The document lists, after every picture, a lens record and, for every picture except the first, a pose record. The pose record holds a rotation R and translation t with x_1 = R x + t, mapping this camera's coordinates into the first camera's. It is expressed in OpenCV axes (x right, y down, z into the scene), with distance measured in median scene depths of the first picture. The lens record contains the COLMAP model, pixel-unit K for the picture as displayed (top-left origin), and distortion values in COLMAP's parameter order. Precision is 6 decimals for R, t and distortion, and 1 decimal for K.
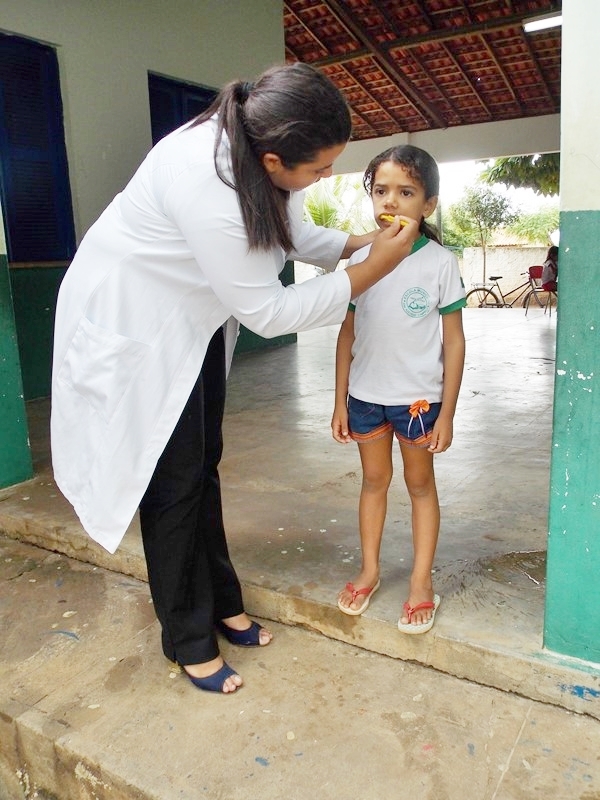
lens RADIAL K [[675.9, 0, 298.8], [0, 675.9, 395.9], [0, 0, 1]] dist [-0.030787, -0.004319]
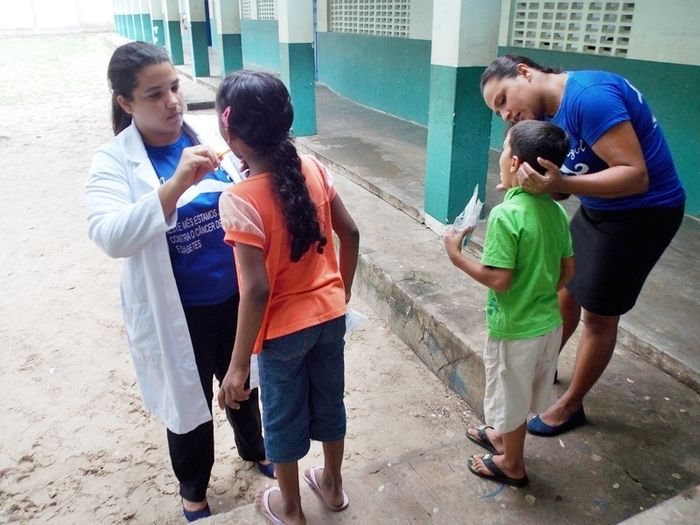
lens RADIAL K [[591.4, 0, 347.3], [0, 591.4, 262.9], [0, 0, 1]] dist [-0.030787, -0.004319]
pose [[-0.528605, 0.382525, -0.757793, 0.374095], [-0.157119, 0.833196, 0.530187, -0.437278], [0.834200, 0.399324, -0.380329, 1.001610]]
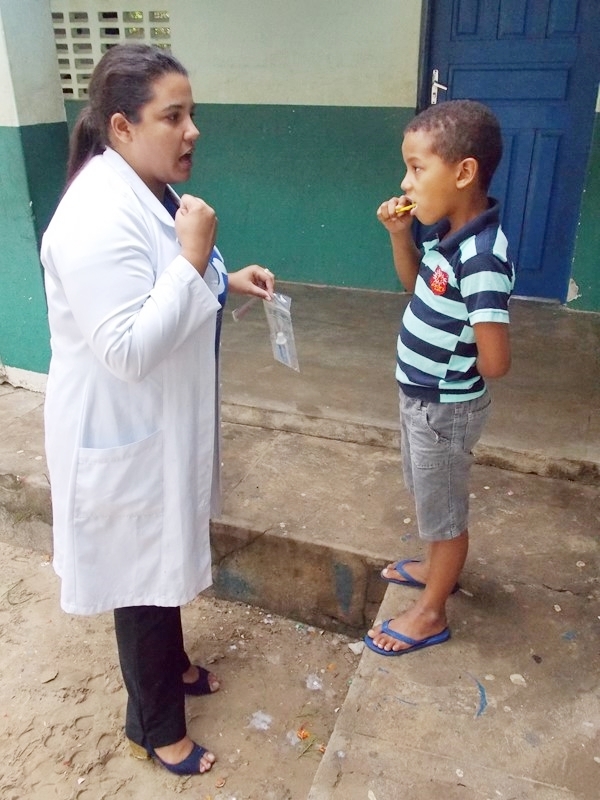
lens RADIAL K [[746.1, 0, 302.4], [0, 746.1, 403.8], [0, 0, 1]] dist [0.026745, 0.000000]
pose [[0.240121, 0.453752, -0.858167, 0.207151], [-0.213332, 0.887086, 0.409351, -0.271609], [0.947012, 0.084780, 0.309808, 0.486400]]
